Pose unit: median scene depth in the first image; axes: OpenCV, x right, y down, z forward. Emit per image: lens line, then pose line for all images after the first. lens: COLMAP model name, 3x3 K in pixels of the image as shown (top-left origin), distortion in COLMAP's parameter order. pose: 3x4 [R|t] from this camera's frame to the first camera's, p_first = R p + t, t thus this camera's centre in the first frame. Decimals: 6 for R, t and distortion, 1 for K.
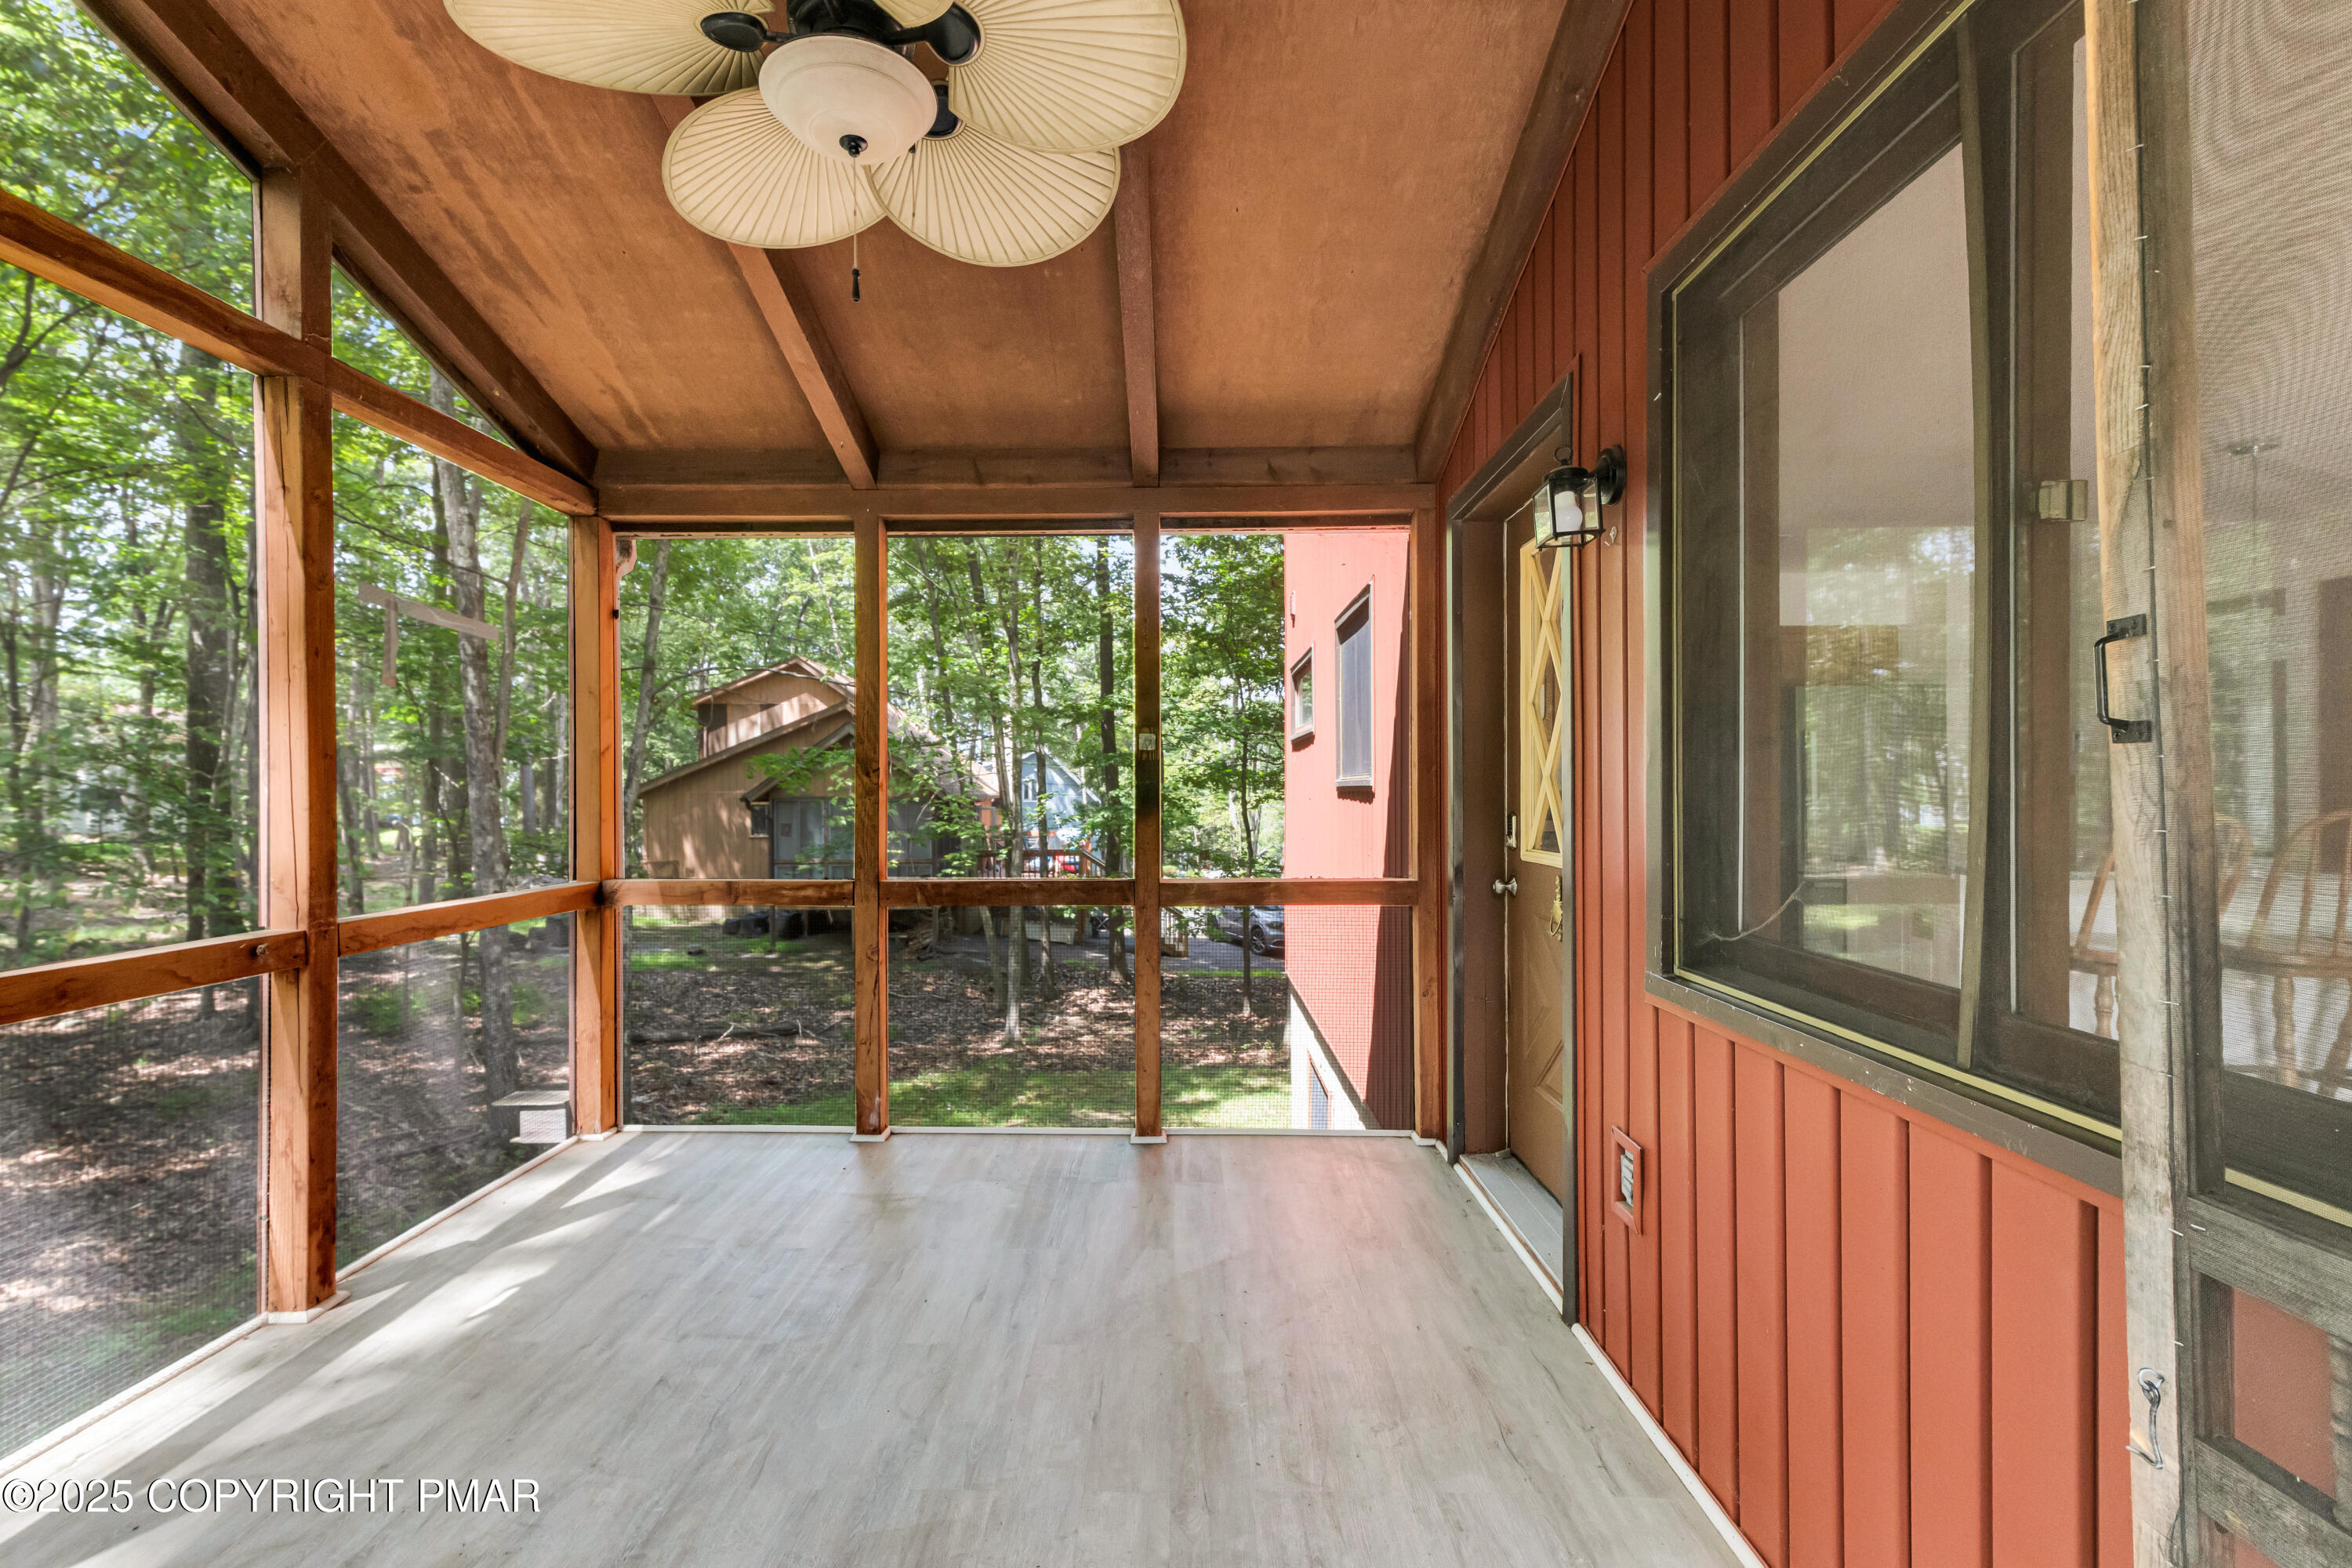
lens RADIAL K [[1017.3, 0, 1148.0], [0, 1017.3, 789.4], [0, 0, 1]] dist [-0.001279, -0.000319]
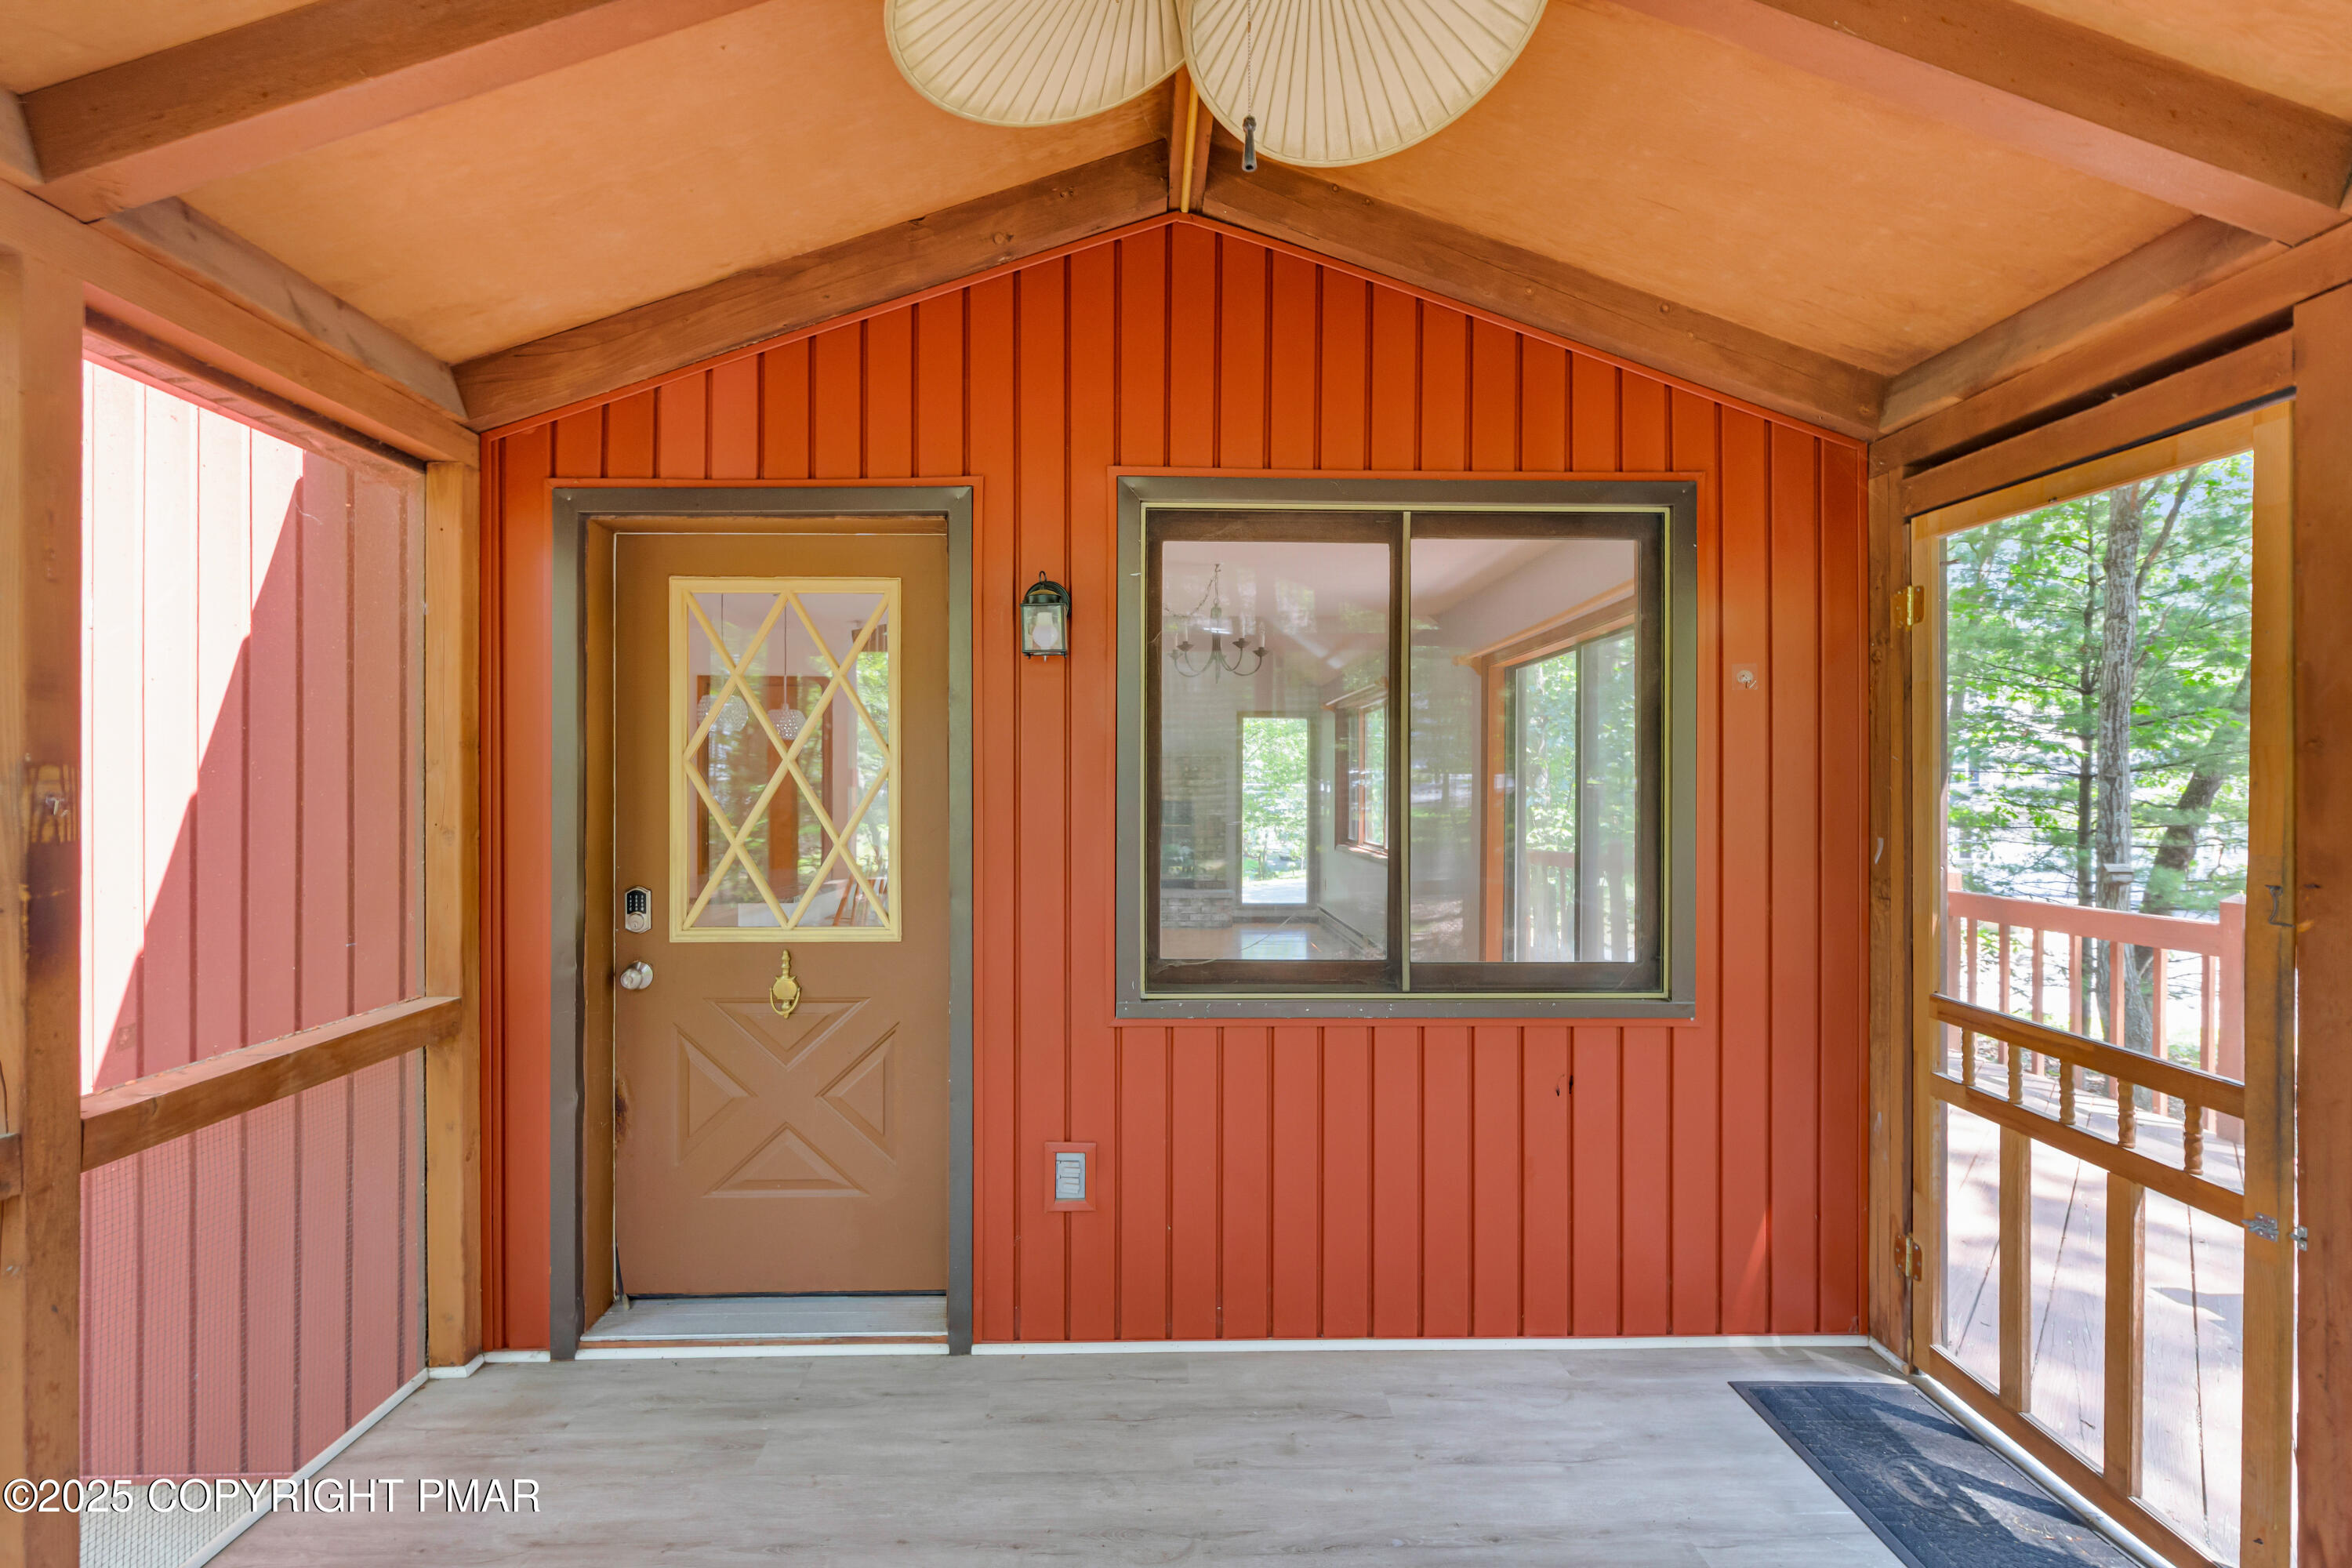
lens RADIAL K [[1033.5, 0, 1163.2], [0, 1033.5, 780.7], [0, 0, 1]] dist [0.002400, 0.000665]
pose [[-0.062933, 0.009300, 0.997974, -0.787424], [-0.004423, 0.999944, -0.009598, -0.088635], [-0.998008, -0.005018, -0.062888, 0.940451]]
